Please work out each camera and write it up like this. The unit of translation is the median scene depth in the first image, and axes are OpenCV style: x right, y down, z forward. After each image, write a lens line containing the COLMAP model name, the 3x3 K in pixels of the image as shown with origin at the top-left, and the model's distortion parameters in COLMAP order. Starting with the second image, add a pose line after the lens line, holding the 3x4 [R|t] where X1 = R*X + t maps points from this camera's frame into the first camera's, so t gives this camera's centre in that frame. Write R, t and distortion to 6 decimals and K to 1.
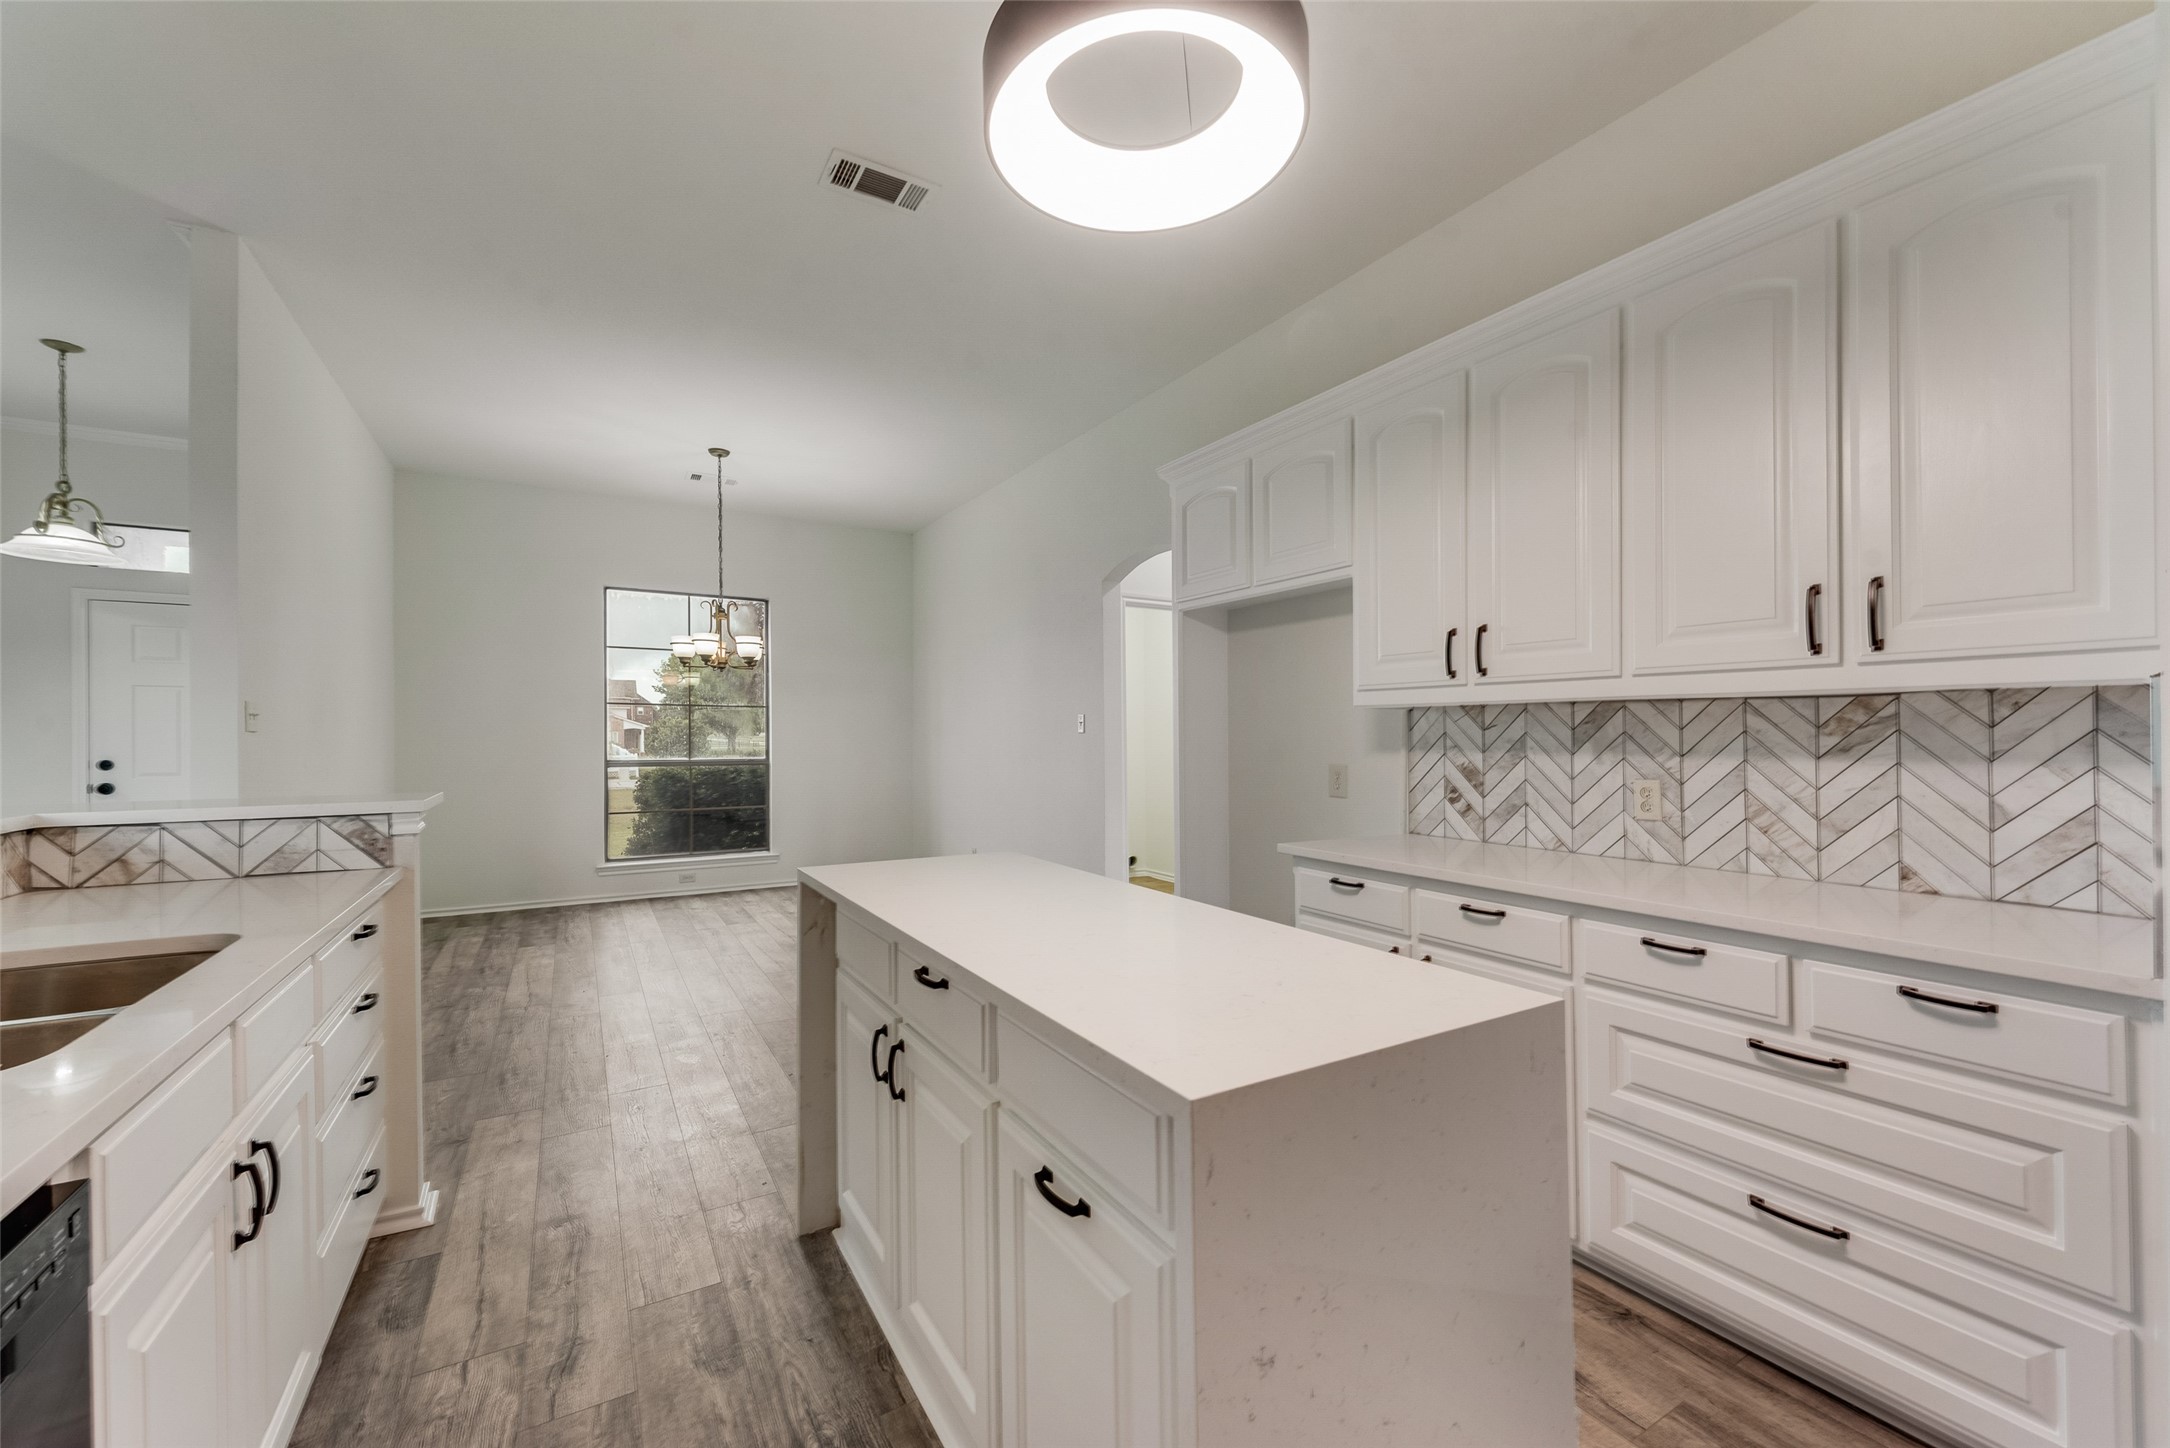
lens RADIAL K [[850.0, 0, 1073.4], [0, 850.0, 736.5], [0, 0, 1]] dist [0.005044, -0.000255]
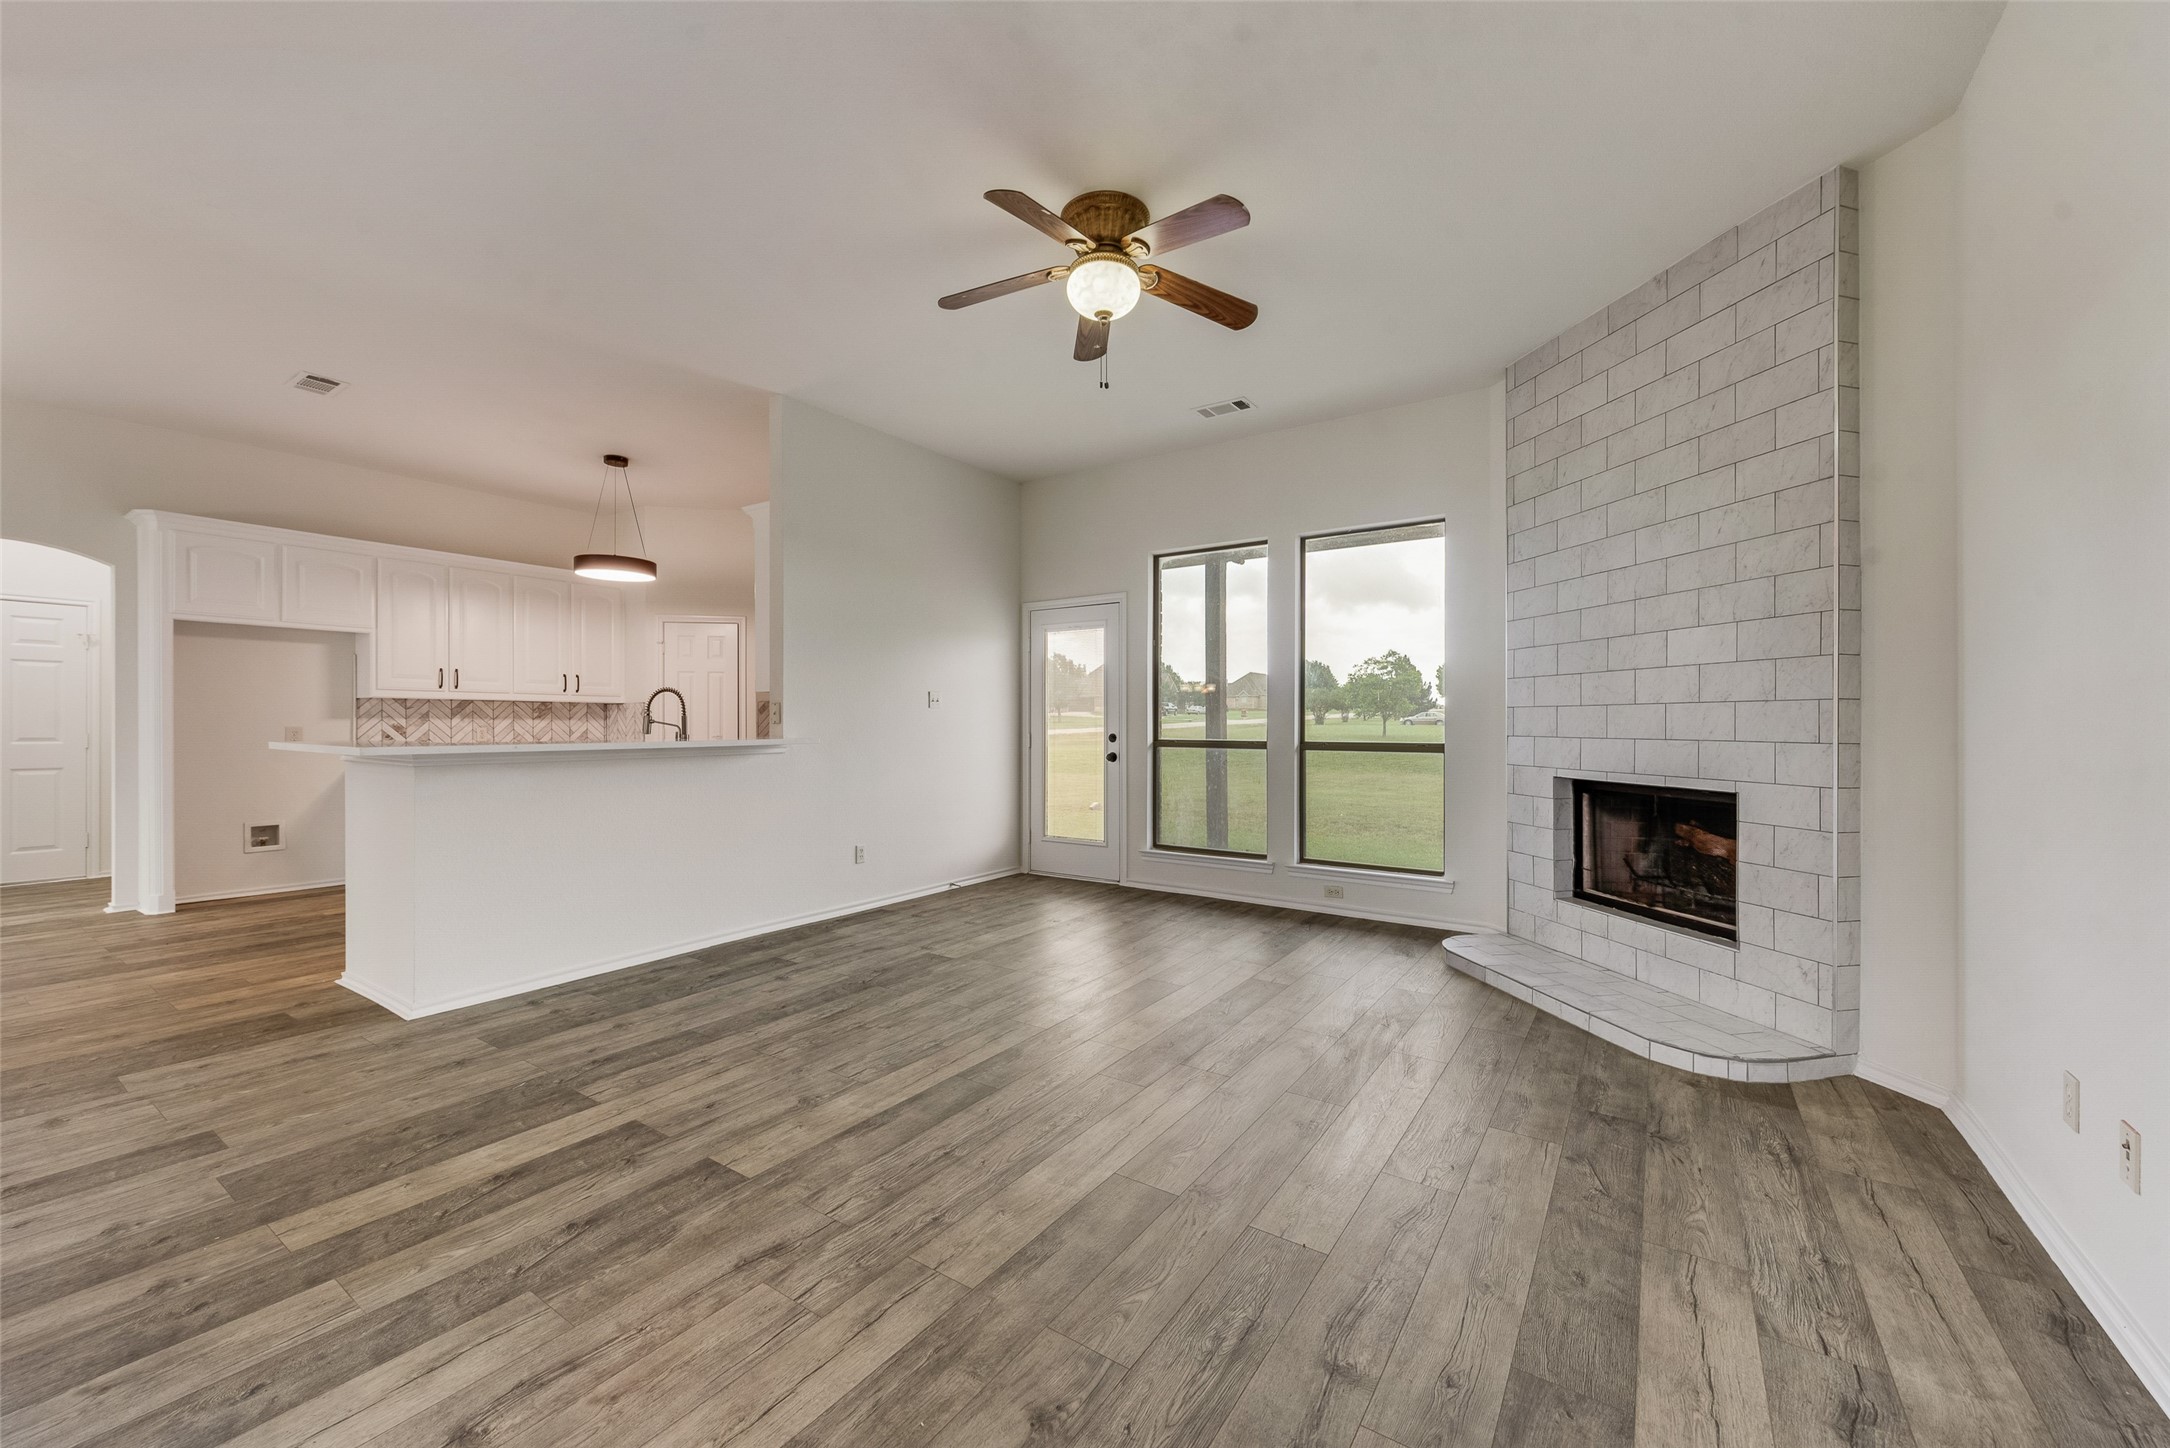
lens RADIAL K [[846.2, 0, 1070.7], [0, 846.2, 726.0], [0, 0, 1]] dist [0.020434, -0.009077]
pose [[-0.415223, -0.003360, 0.909714, -2.584673], [0.000863, 0.999991, 0.004088, 0.033323], [-0.909719, 0.002483, -0.415216, 0.361347]]
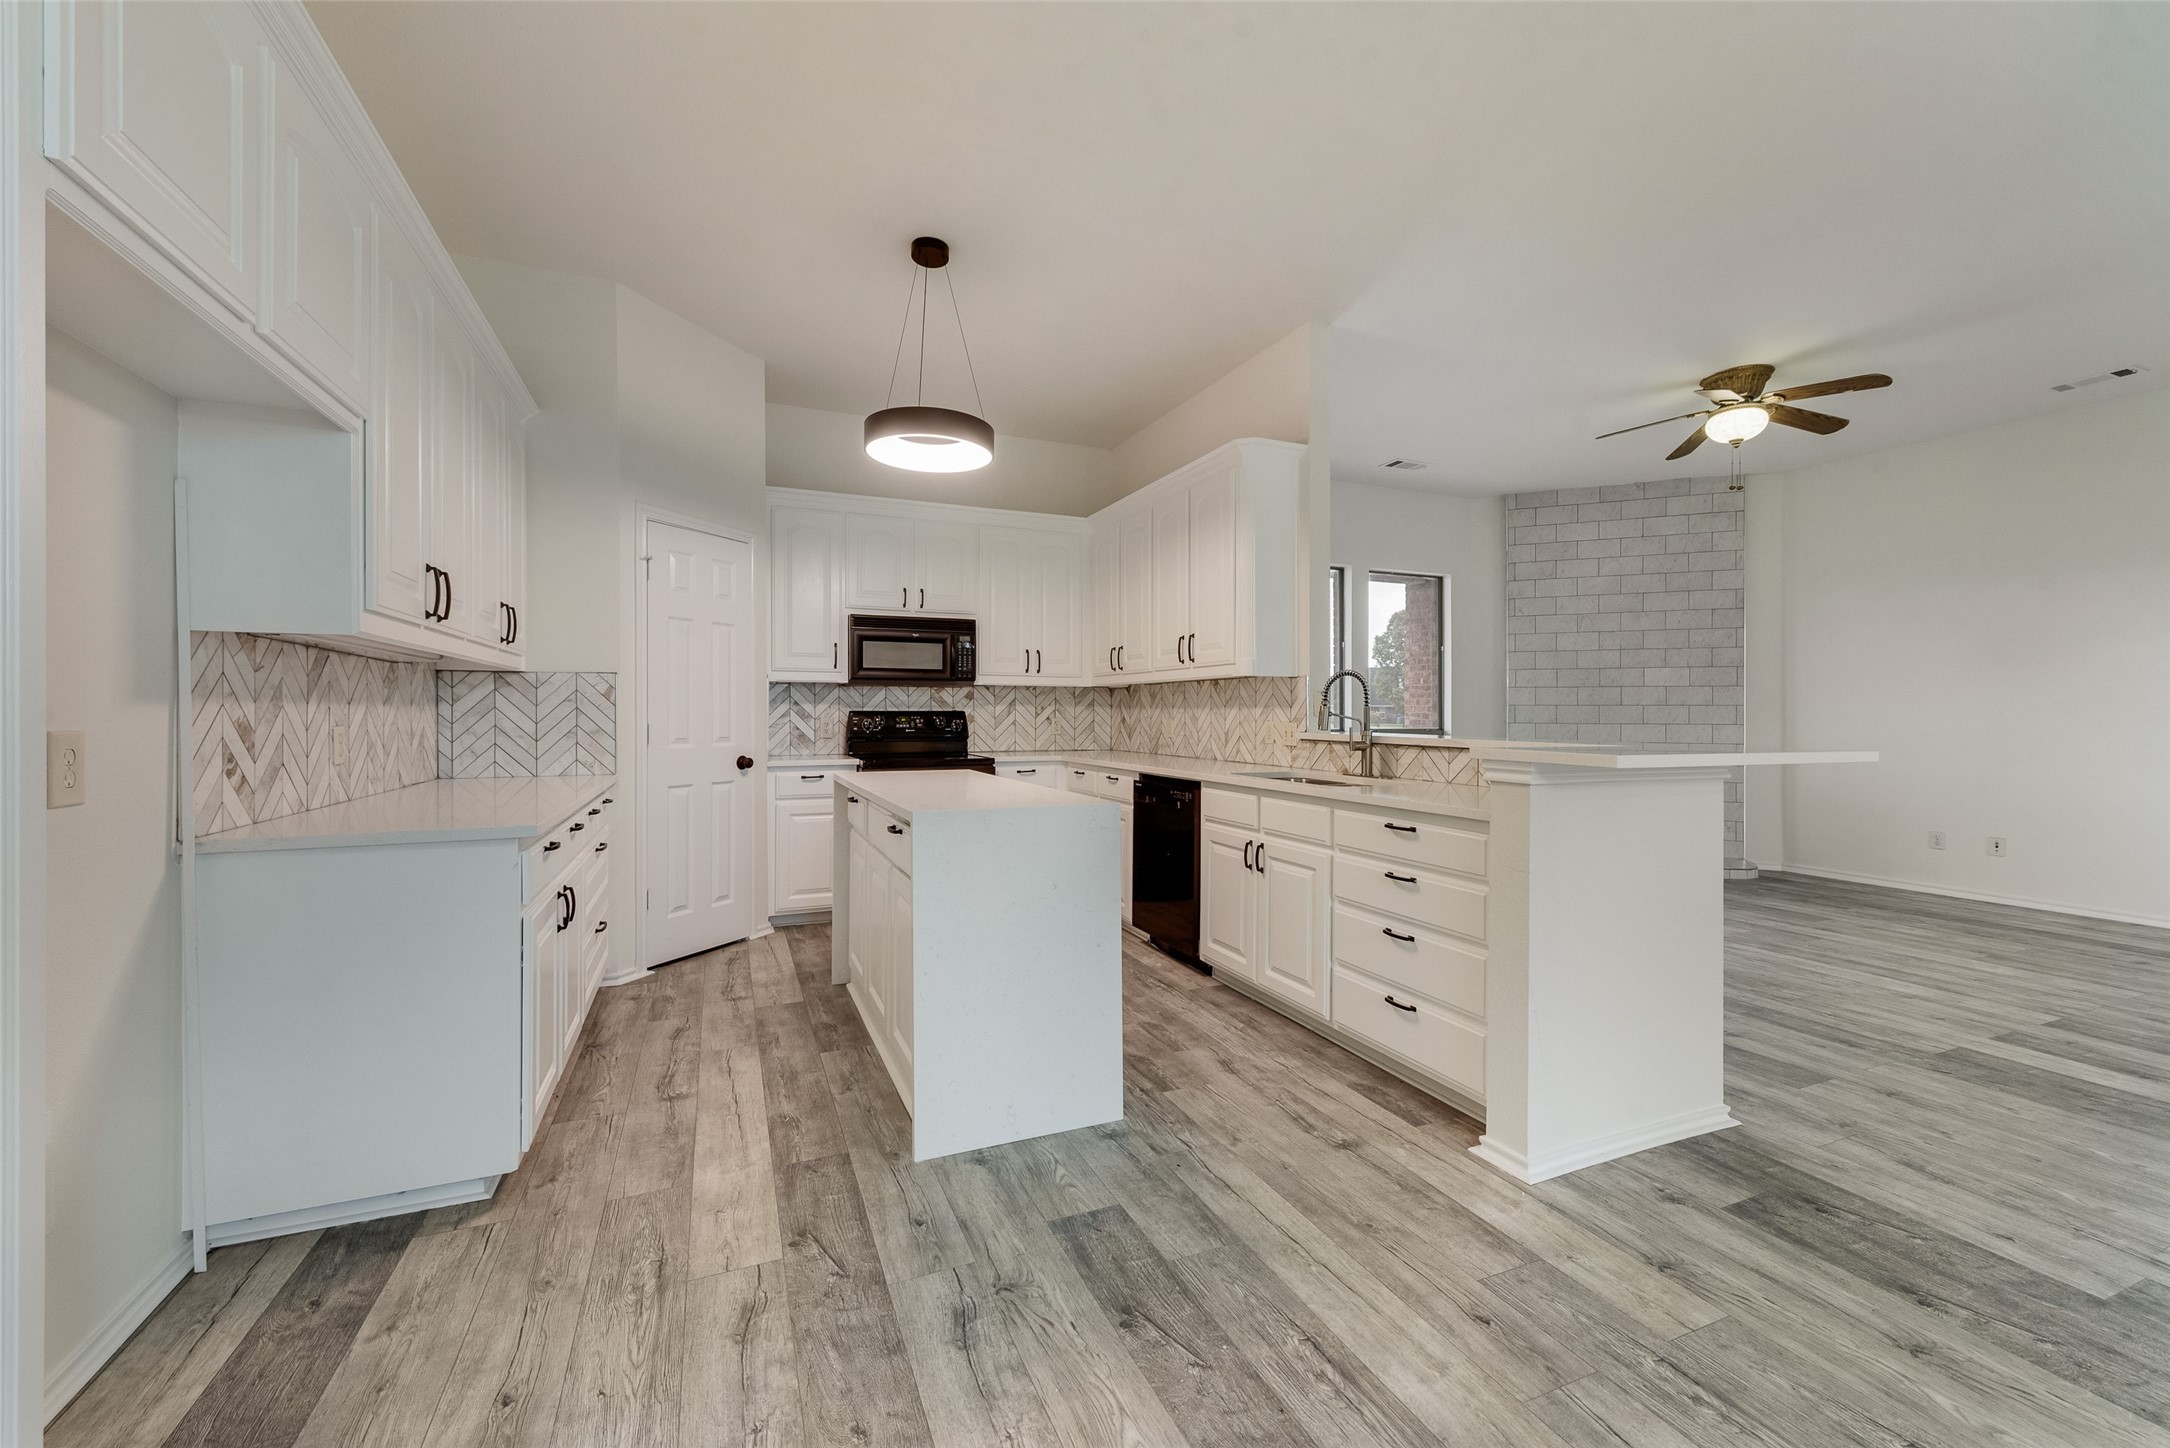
lens RADIAL K [[854.2, 0, 1075.7], [0, 854.2, 714.0], [0, 0, 1]] dist [0.012368, -0.005282]
pose [[-0.990825, -0.003129, 0.135118, -0.352039], [-0.002731, 0.999991, 0.003137, 0.027540], [-0.135127, 0.002740, -0.990824, 1.806122]]
